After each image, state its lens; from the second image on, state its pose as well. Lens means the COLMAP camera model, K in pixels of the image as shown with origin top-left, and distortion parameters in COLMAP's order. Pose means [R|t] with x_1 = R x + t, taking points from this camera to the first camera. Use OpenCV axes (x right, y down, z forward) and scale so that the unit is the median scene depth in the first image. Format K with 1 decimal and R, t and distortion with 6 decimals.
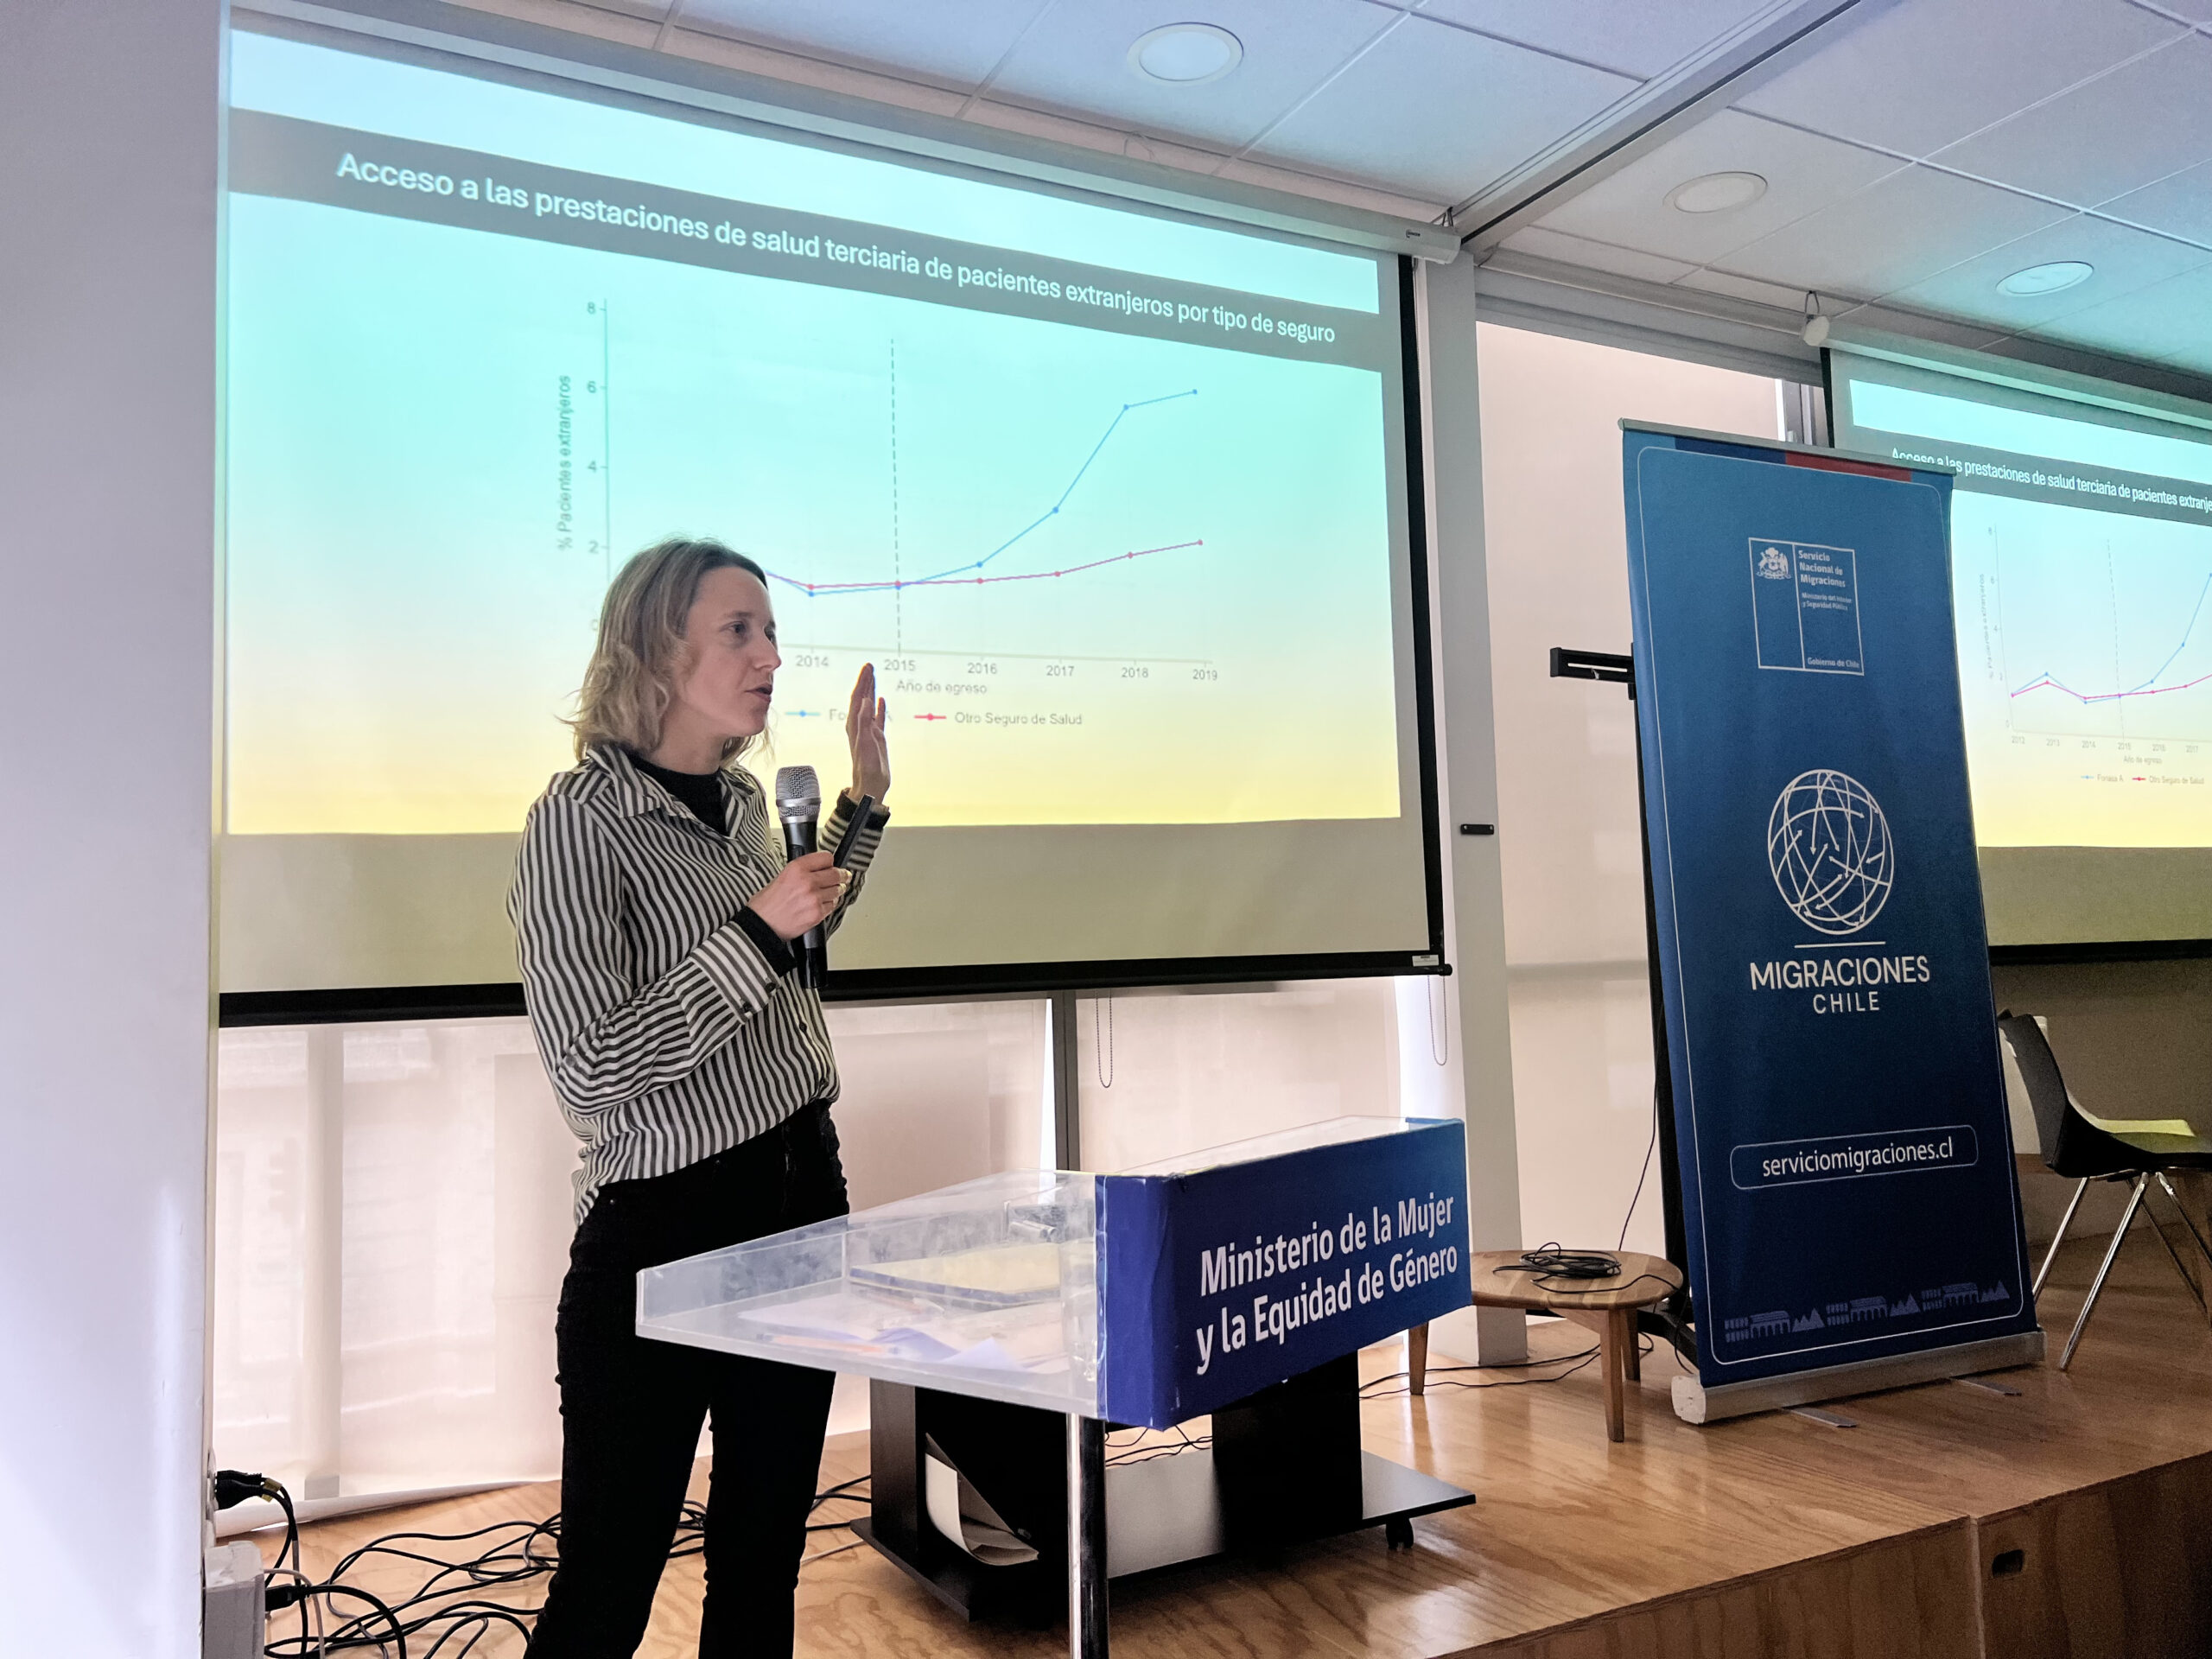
lens RADIAL K [[1632.6, 0, 1110.4], [0, 1632.6, 833.9], [0, 0, 1]] dist [0.079681, -0.115634]
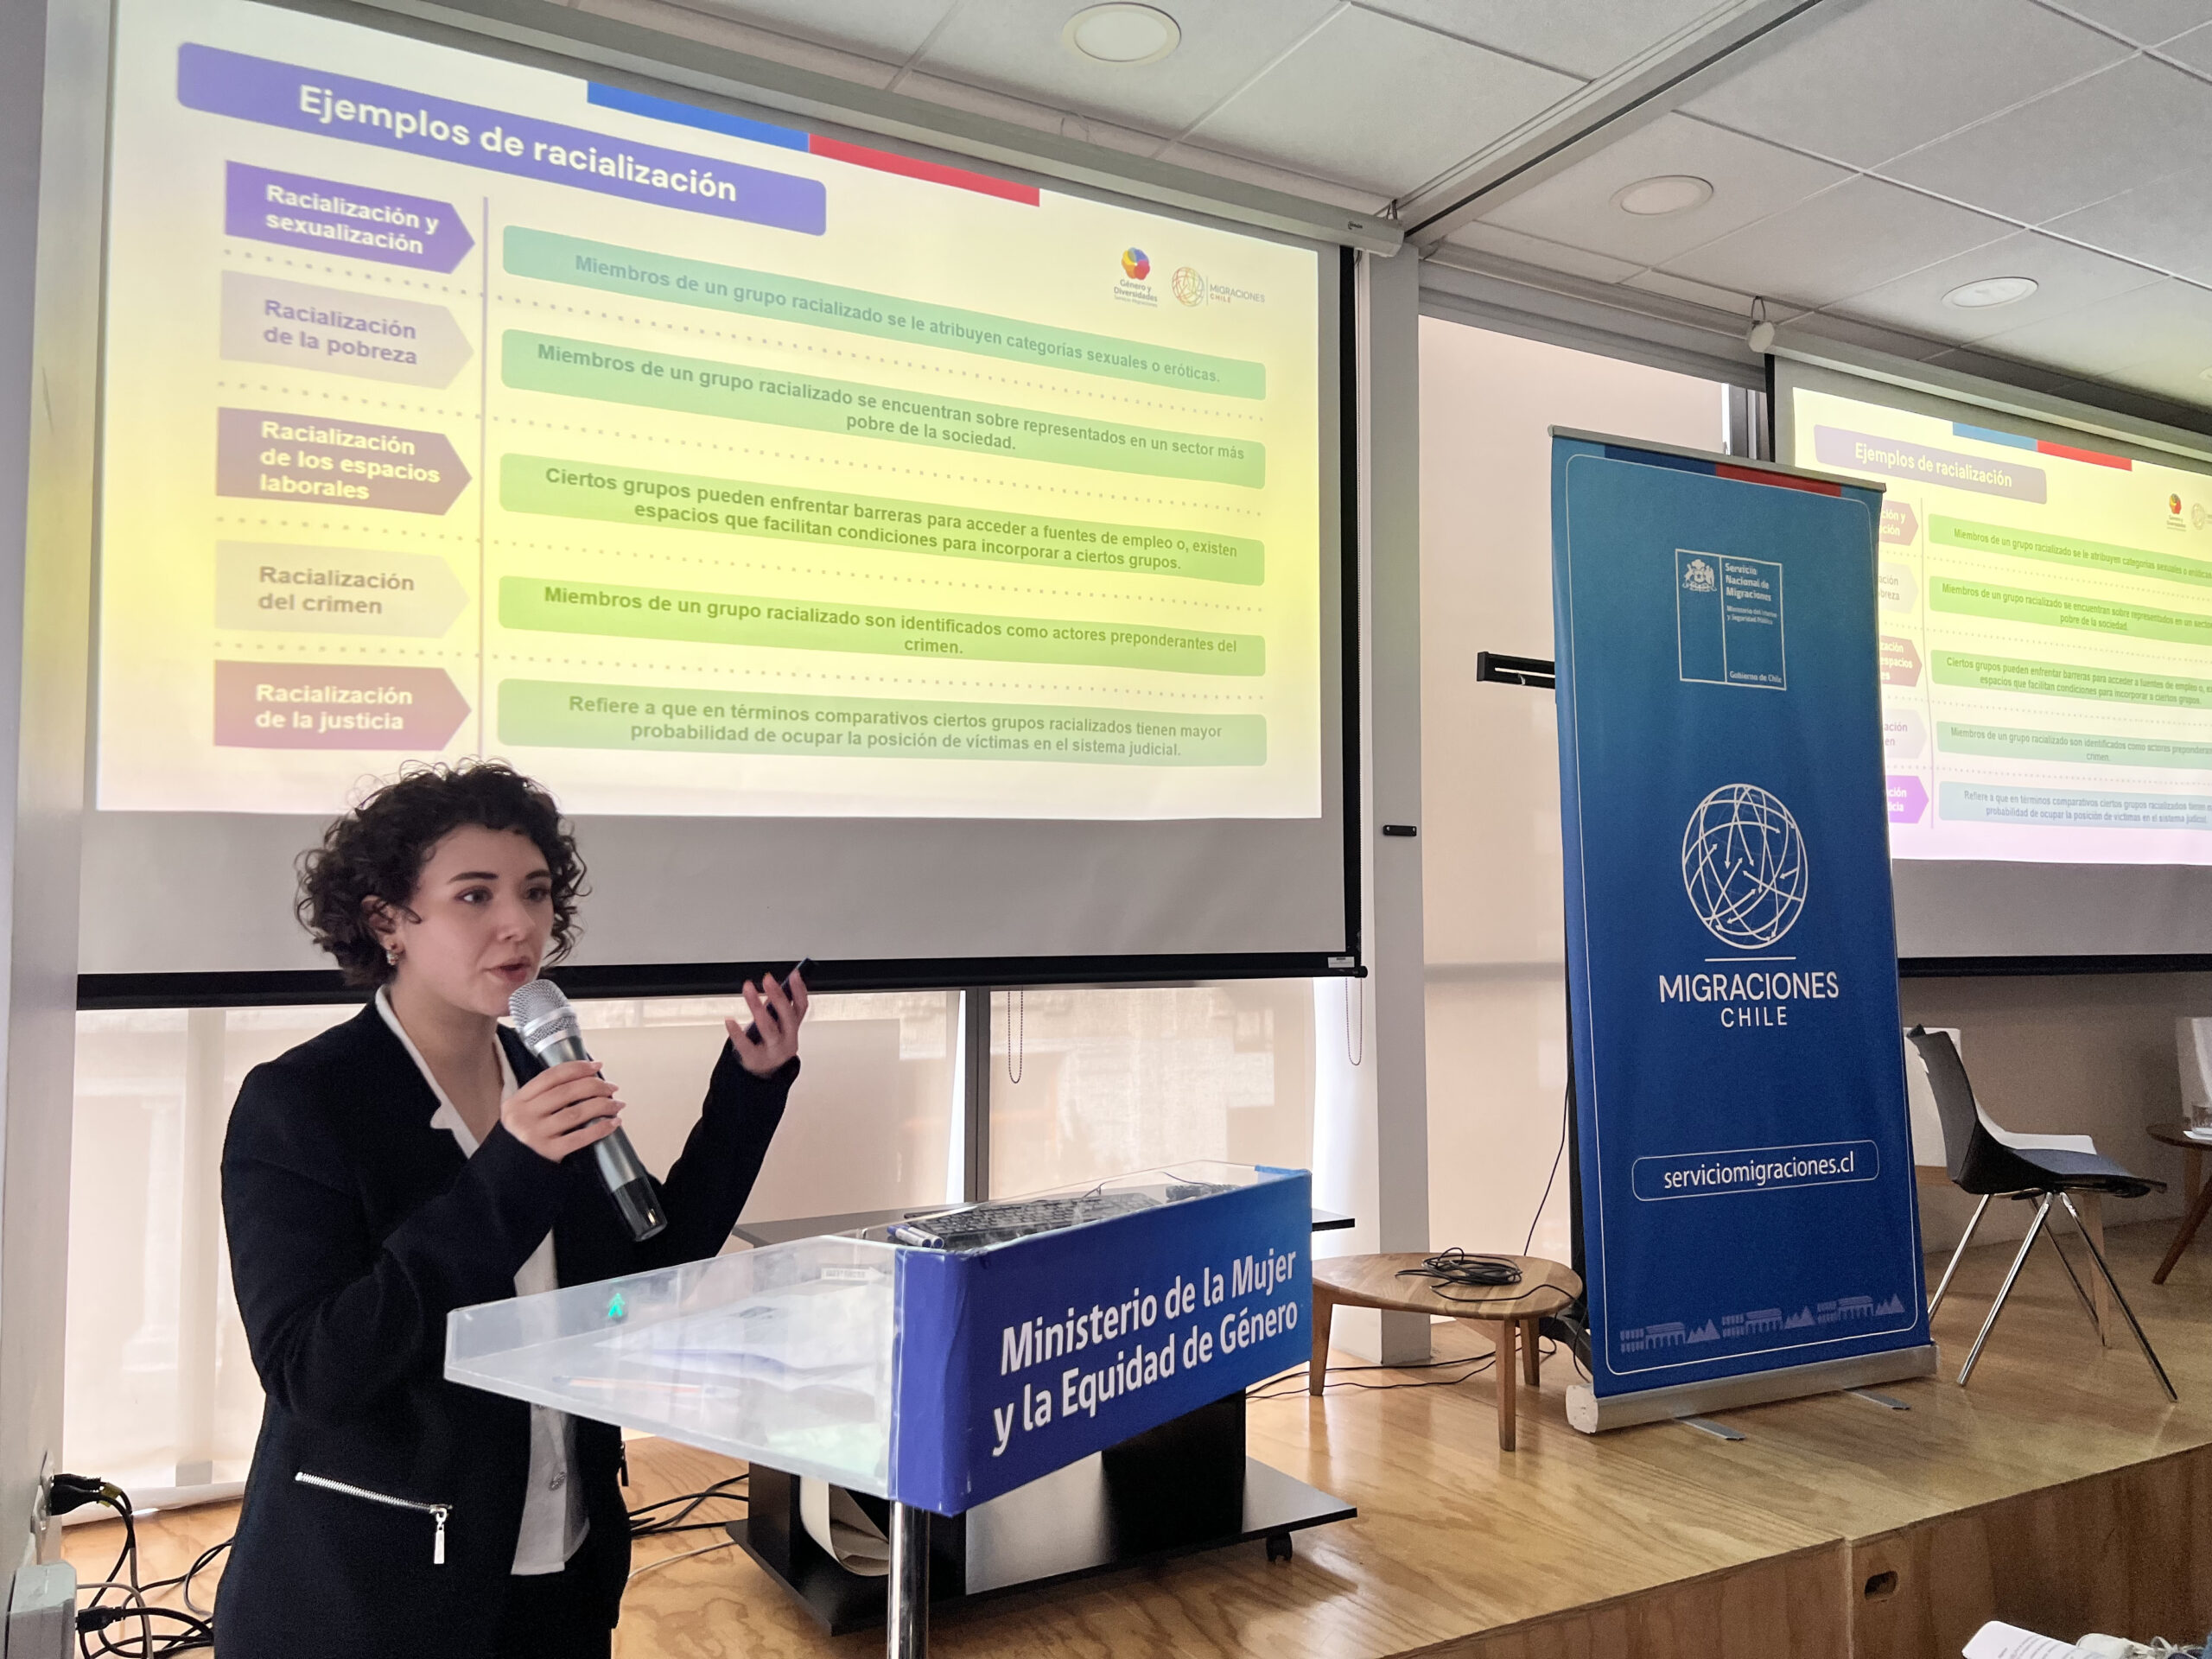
lens RADIAL K [[1633.3, 0, 1122.8], [0, 1633.3, 834.5], [0, 0, 1]] dist [0.085053, -0.125714]
pose [[0.999056, 0.030554, 0.030868, 0.027989], [-0.031250, 0.999263, 0.022292, -0.019592], [-0.030164, -0.023235, 0.999275, 0.011065]]
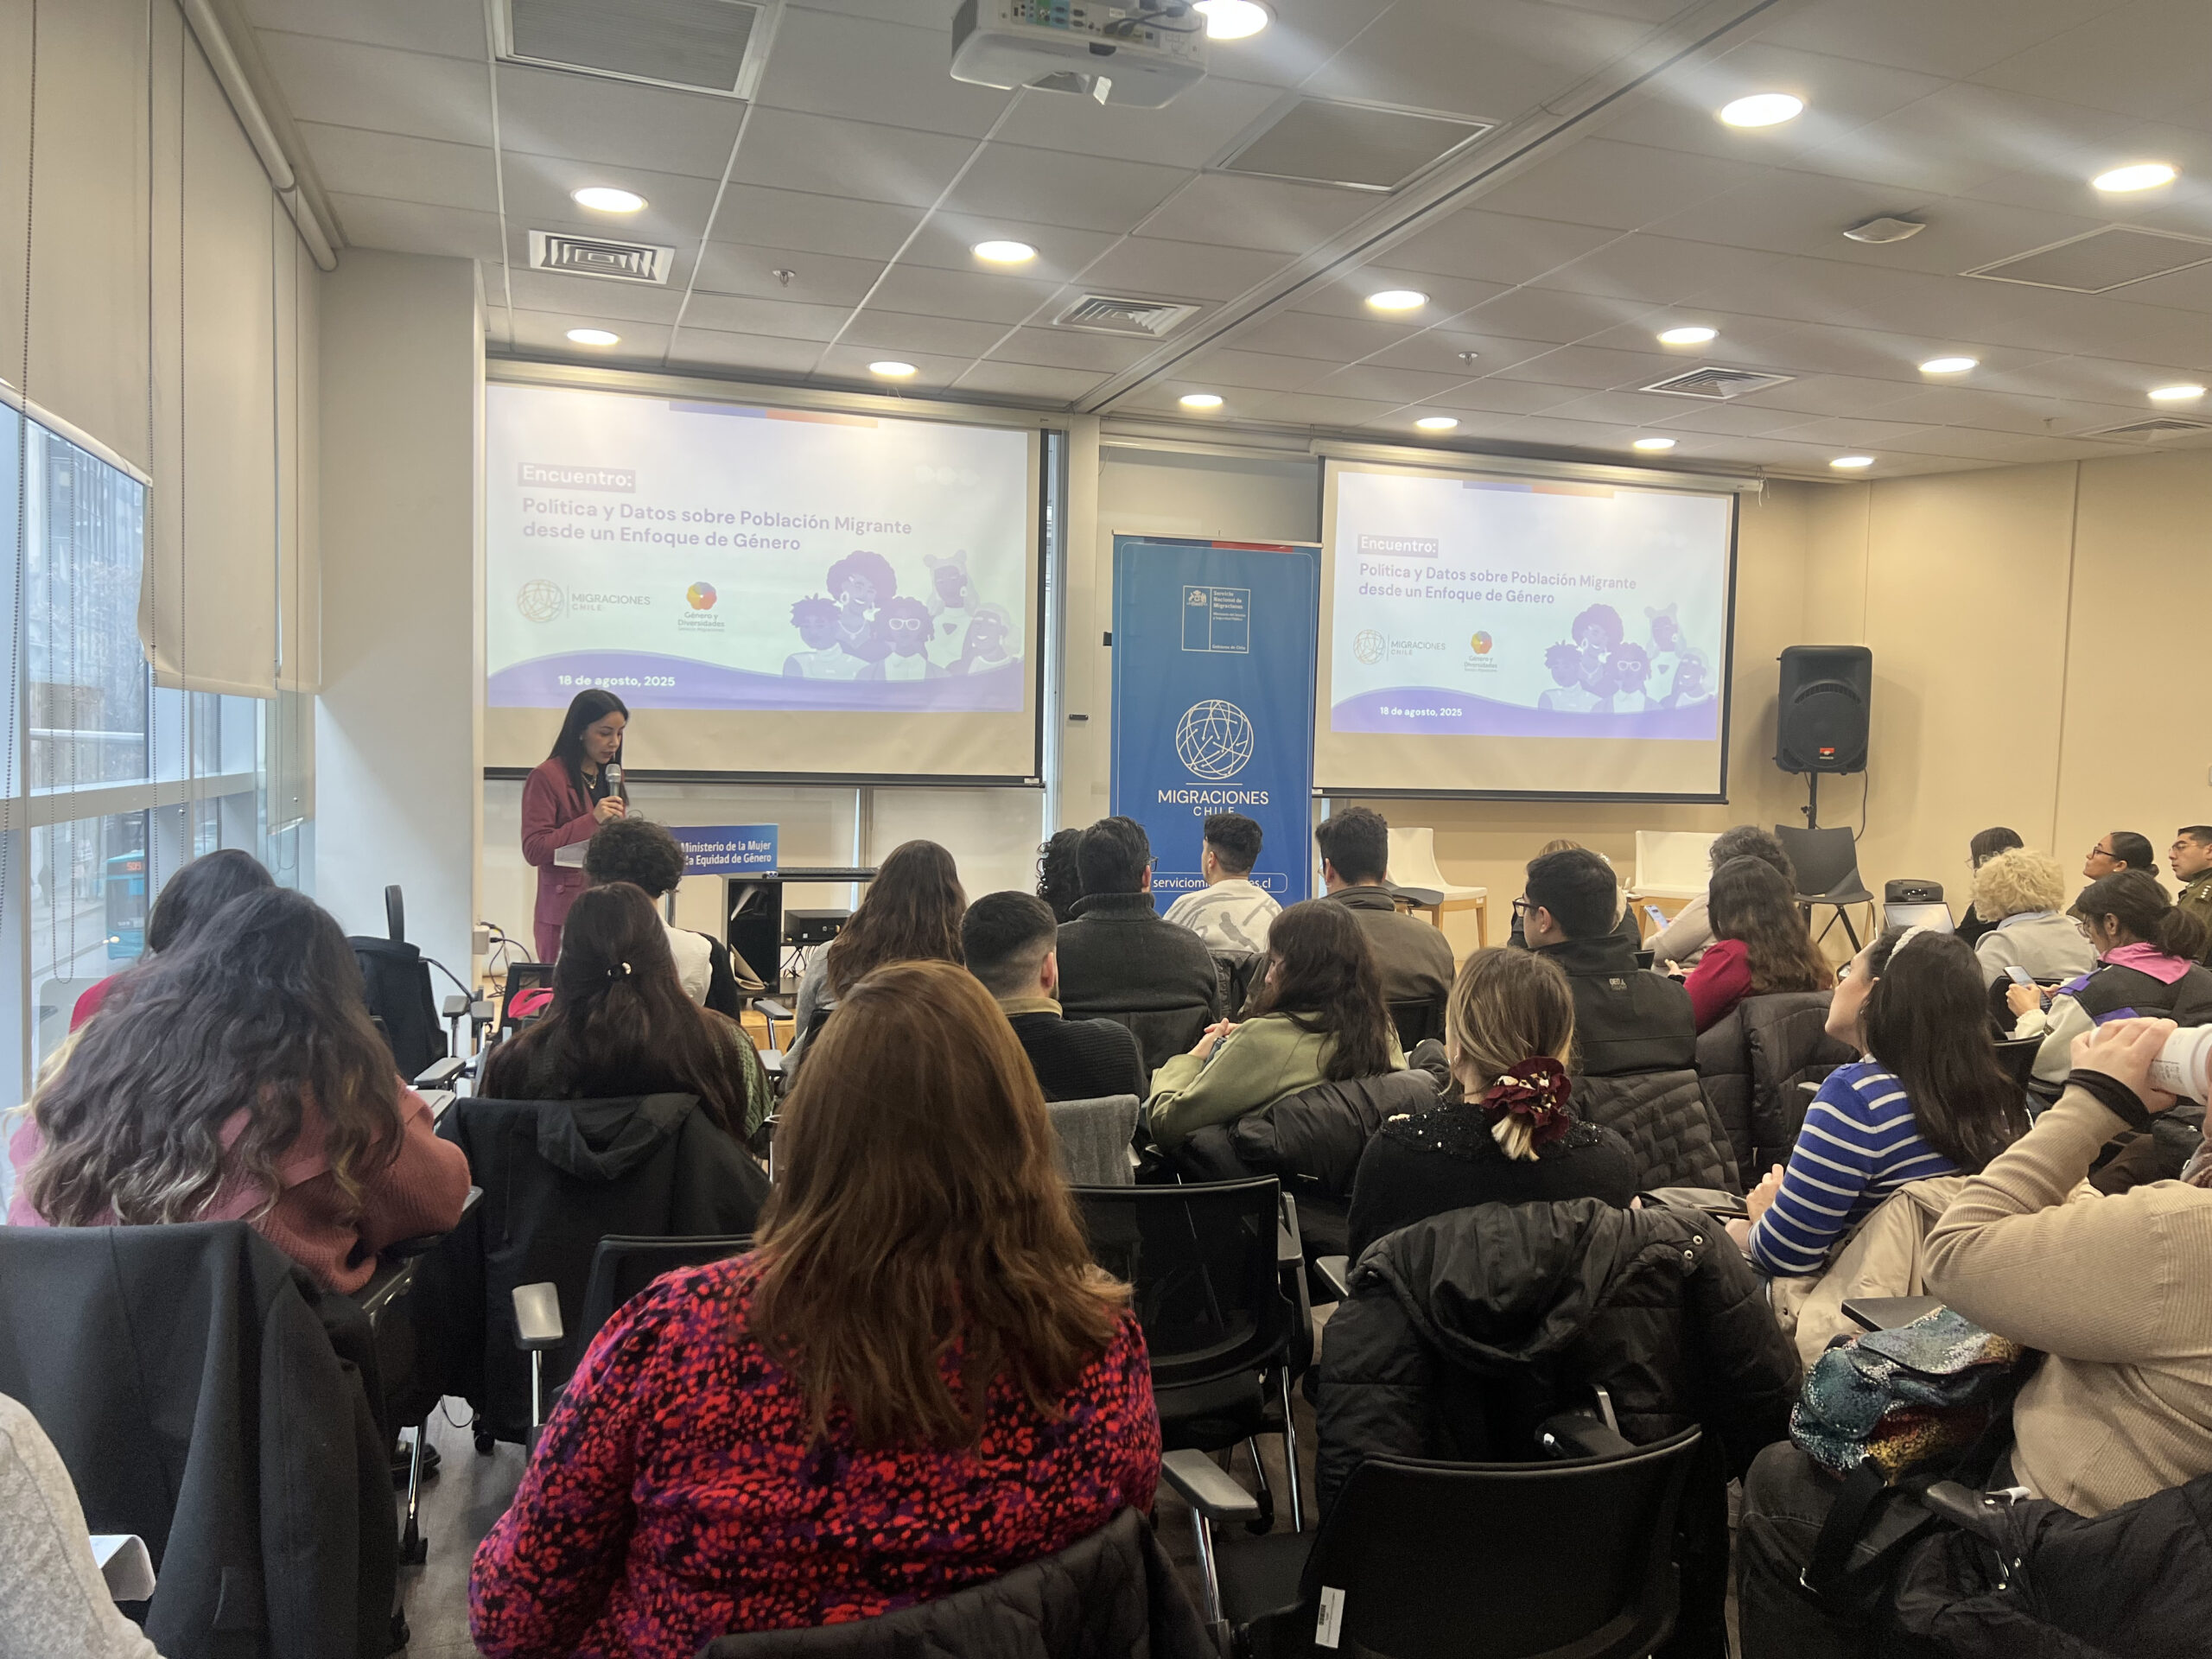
lens RADIAL K [[1633.3, 0, 1122.8], [0, 1633.3, 834.5], [0, 0, 1]] dist [0.085053, -0.125714]
pose [[0.987447, 0.060665, -0.145833, 0.652110], [-0.040770, 0.989906, 0.135732, -0.151009], [0.152595, -0.128082, 0.979954, -1.092069]]
